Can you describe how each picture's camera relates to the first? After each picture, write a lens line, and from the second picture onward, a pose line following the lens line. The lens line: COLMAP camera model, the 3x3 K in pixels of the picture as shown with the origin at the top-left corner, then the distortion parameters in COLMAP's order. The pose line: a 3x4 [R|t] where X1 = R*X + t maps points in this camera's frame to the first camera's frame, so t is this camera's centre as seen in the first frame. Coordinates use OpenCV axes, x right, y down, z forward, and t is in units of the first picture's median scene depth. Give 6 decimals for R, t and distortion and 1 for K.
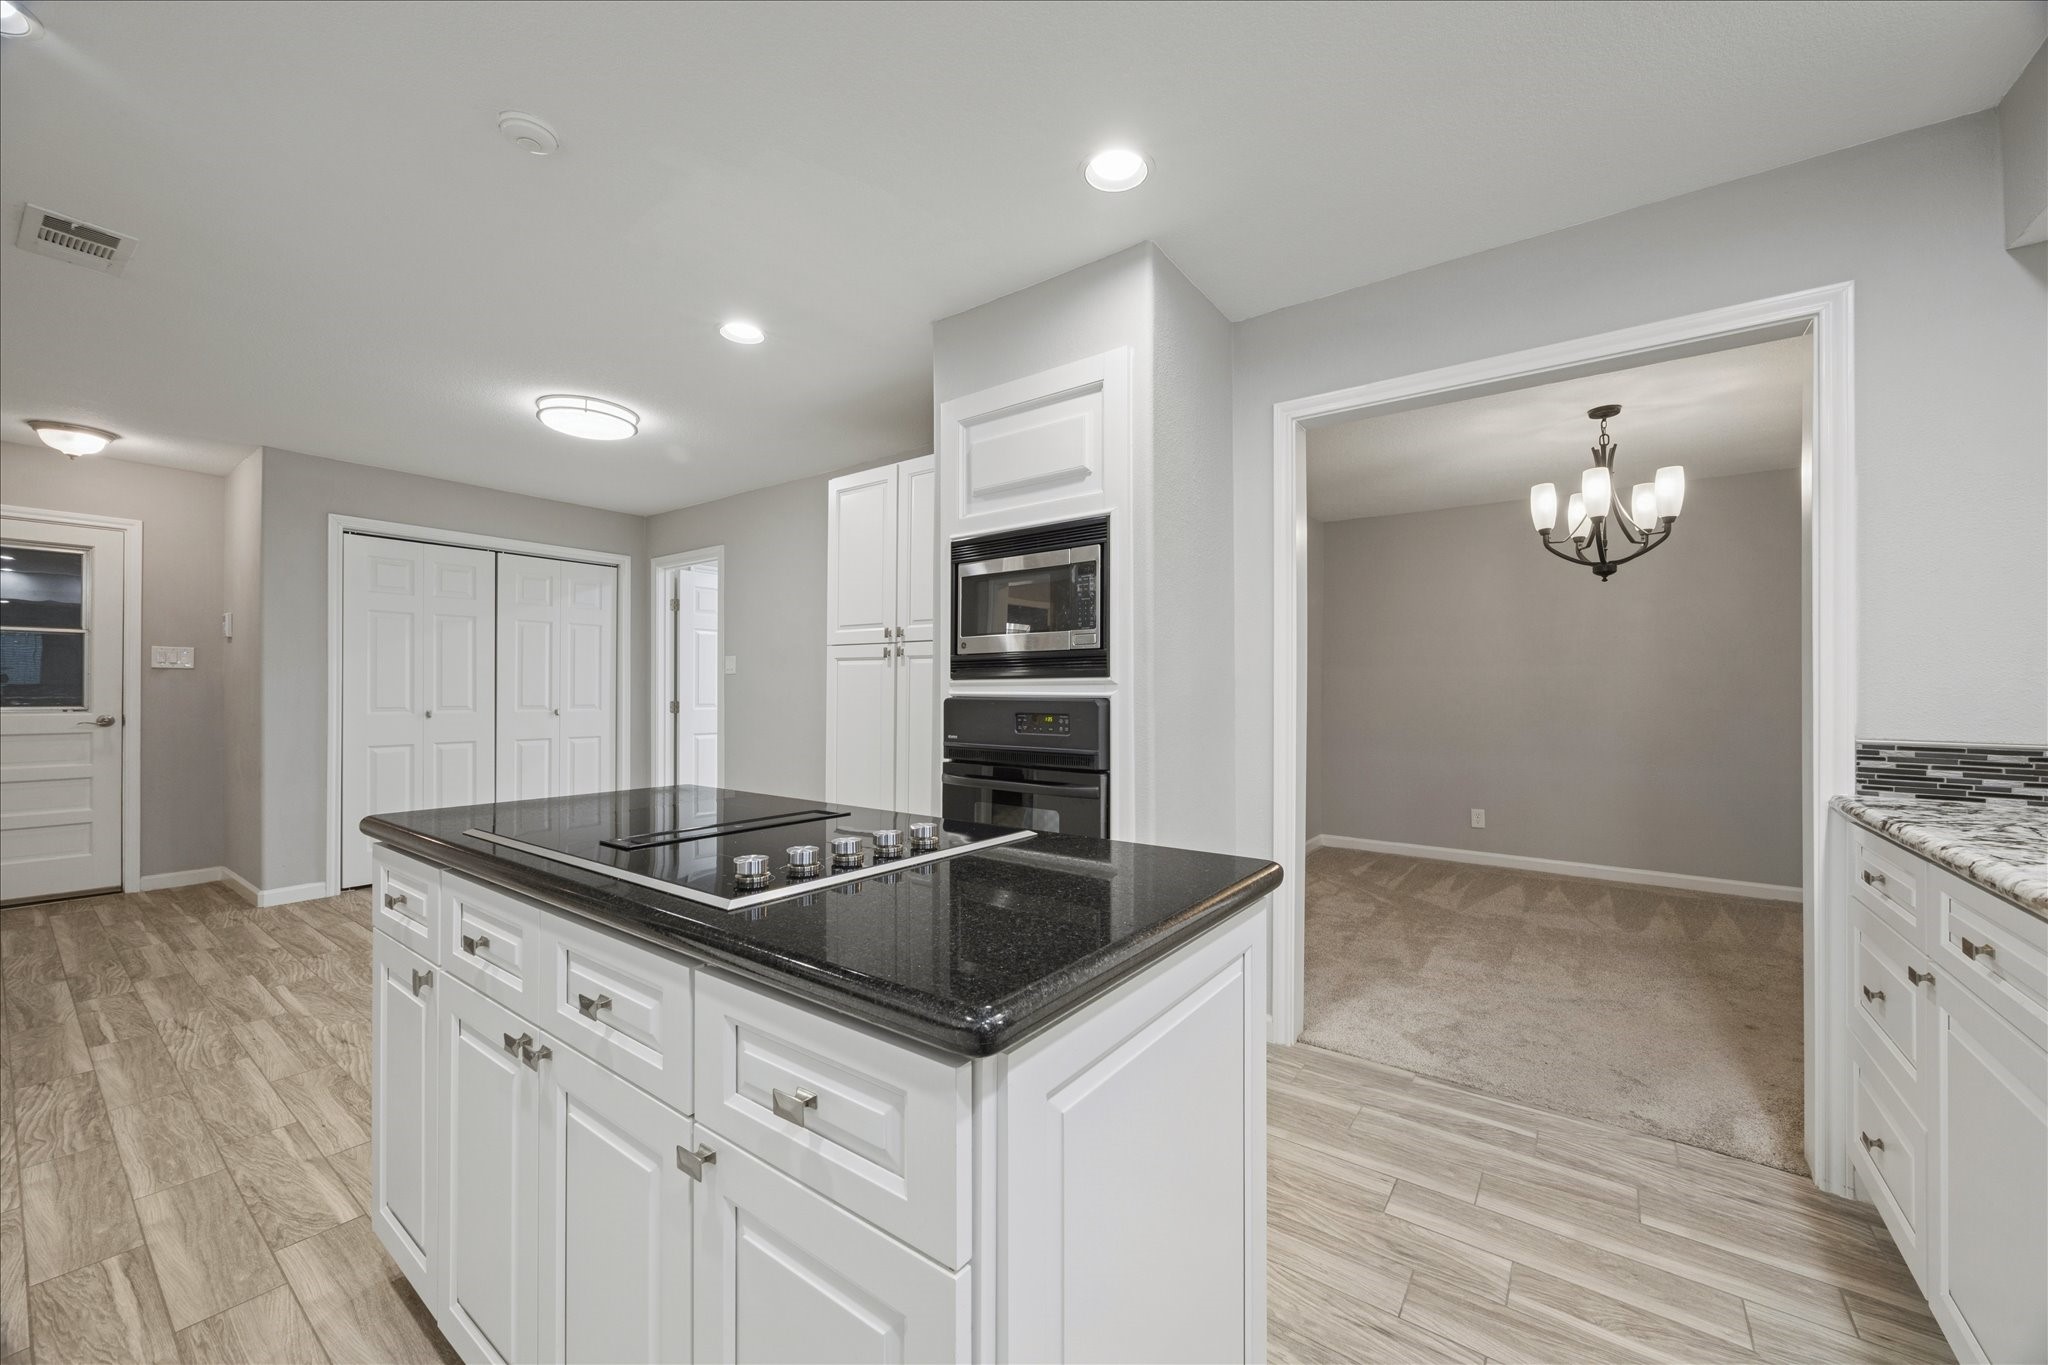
lens RADIAL K [[781.7, 0, 1016.0], [0, 781.7, 681.8], [0, 0, 1]] dist [0.002468, 0.000461]
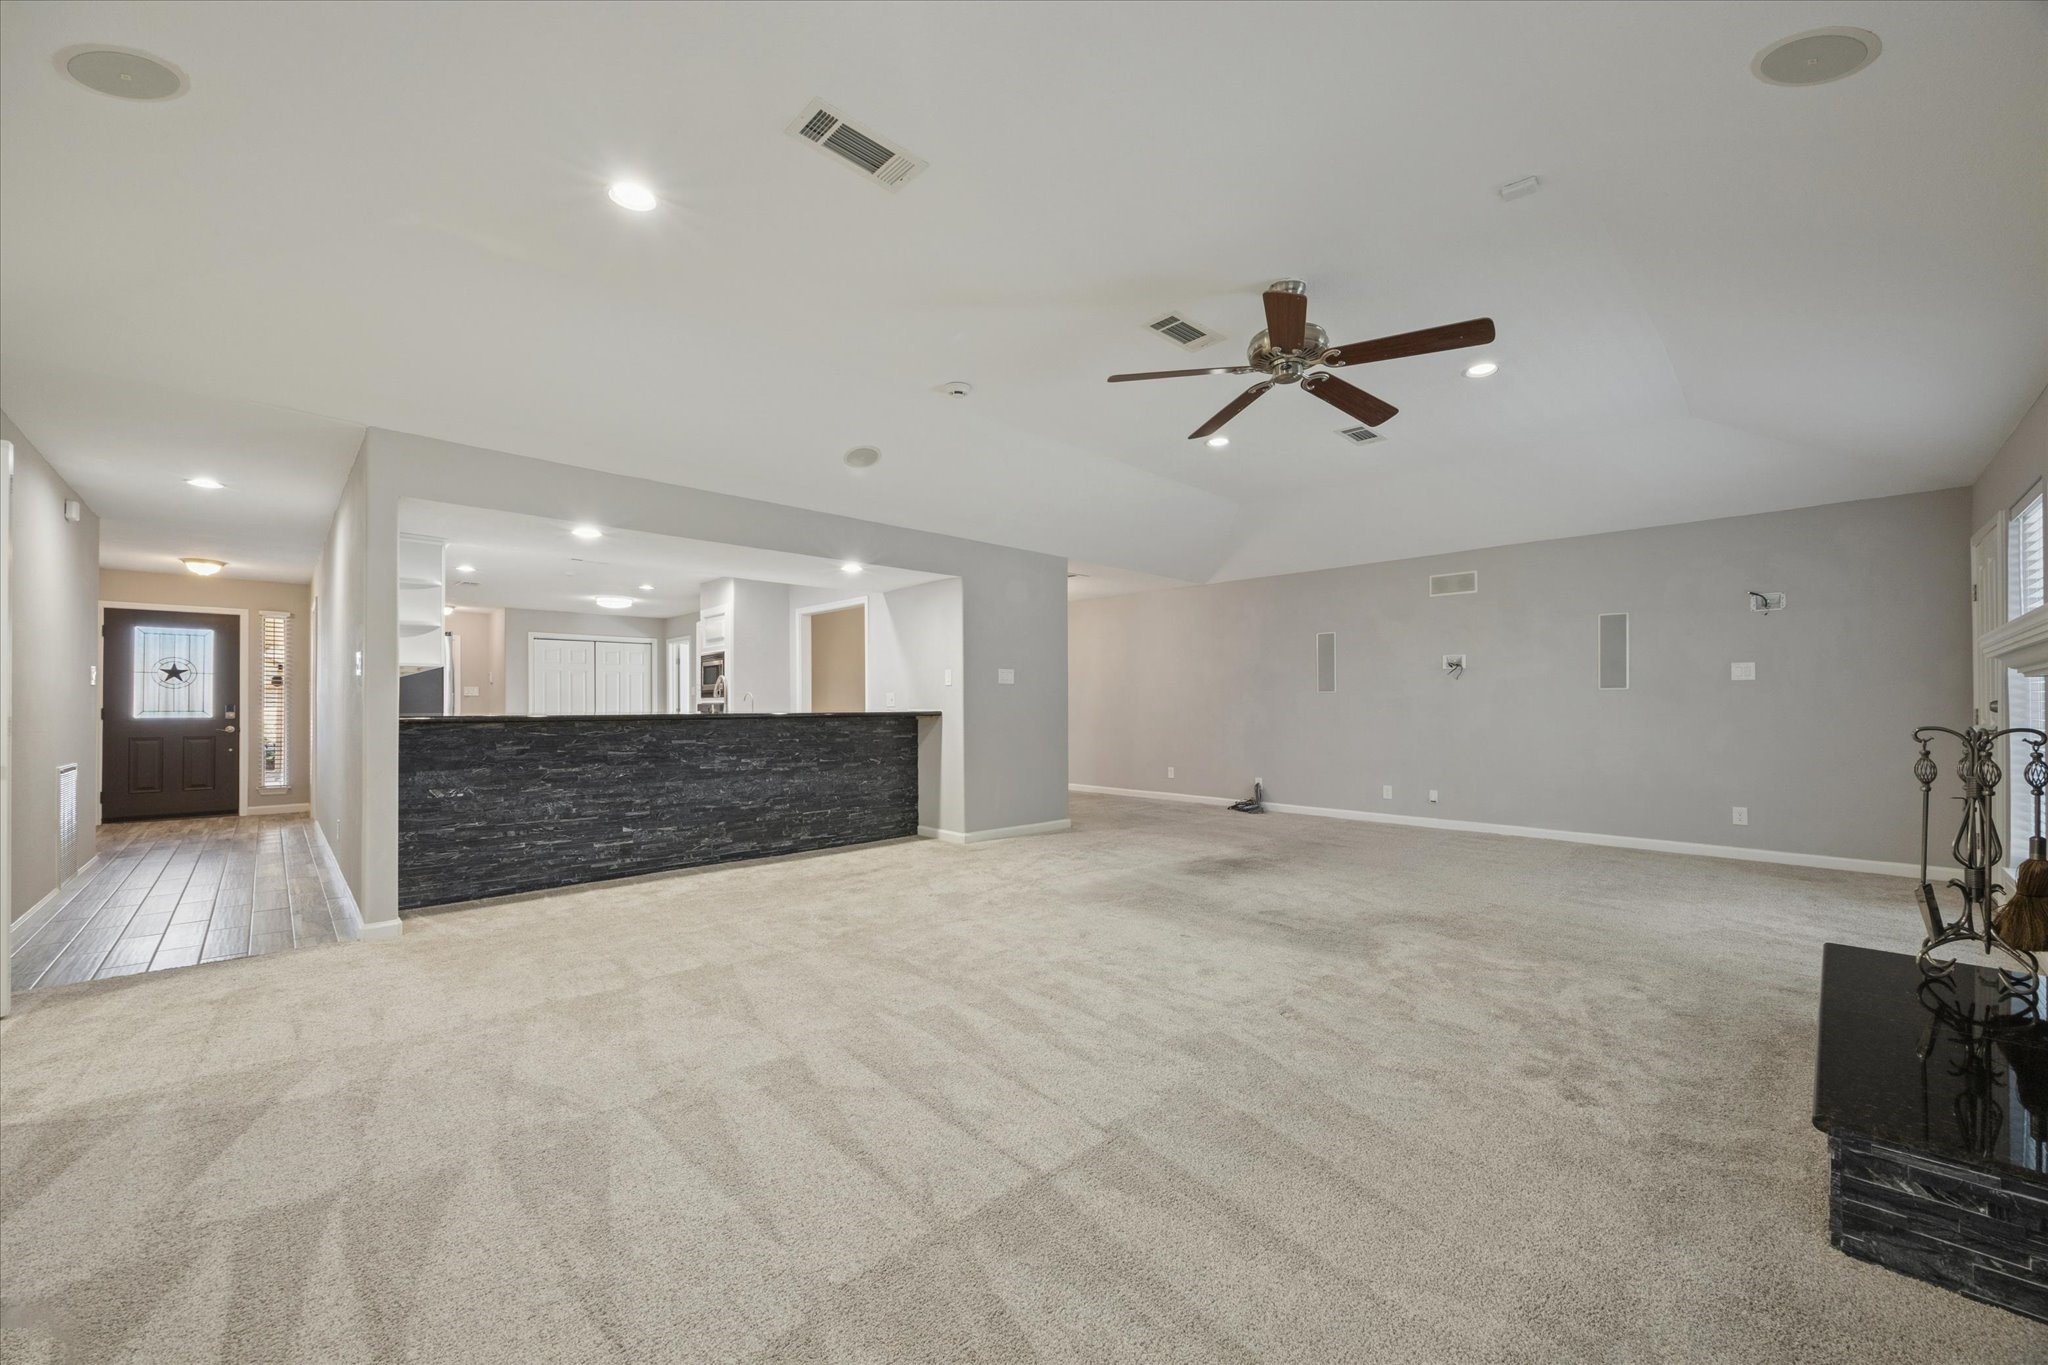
lens RADIAL K [[781.7, 0, 1027.3], [0, 781.7, 697.3], [0, 0, 1]] dist [0.002468, 0.000461]
pose [[0.987857, -0.010637, -0.155003, 1.732733], [0.011406, 0.999927, 0.004070, -0.005431], [0.154948, -0.005789, 0.987906, -1.957380]]
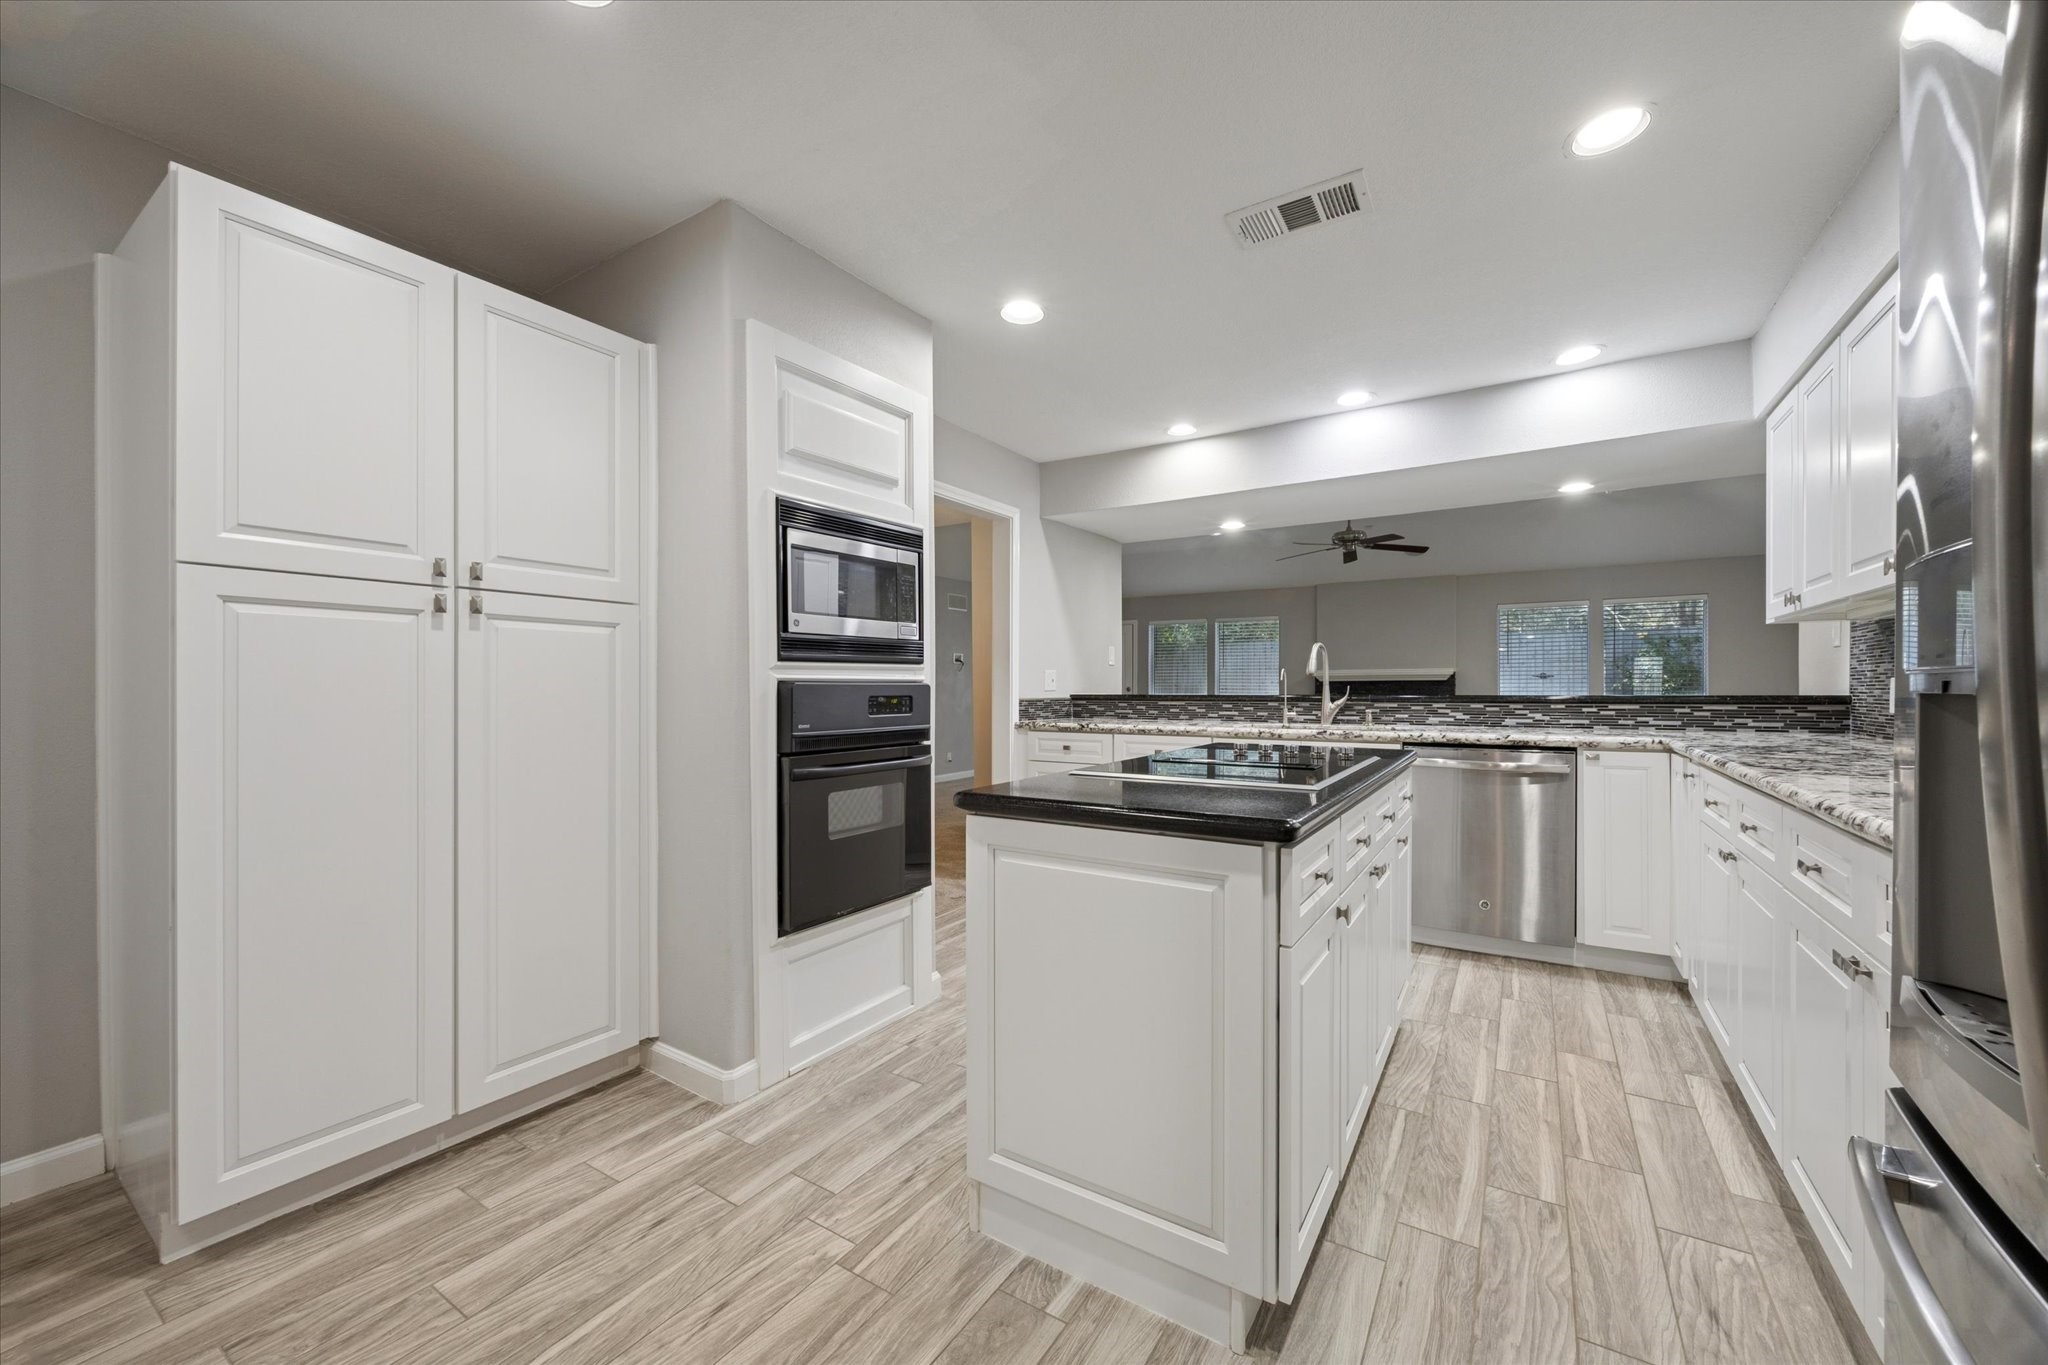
lens RADIAL K [[781.7, 0, 1027.3], [0, 781.7, 685.9], [0, 0, 1]] dist [0.002468, 0.000461]
pose [[-0.056061, -0.006068, 0.998409, -0.946739], [-0.013932, 0.999889, 0.005295, 0.015485], [-0.998330, -0.013613, -0.056139, 0.778487]]
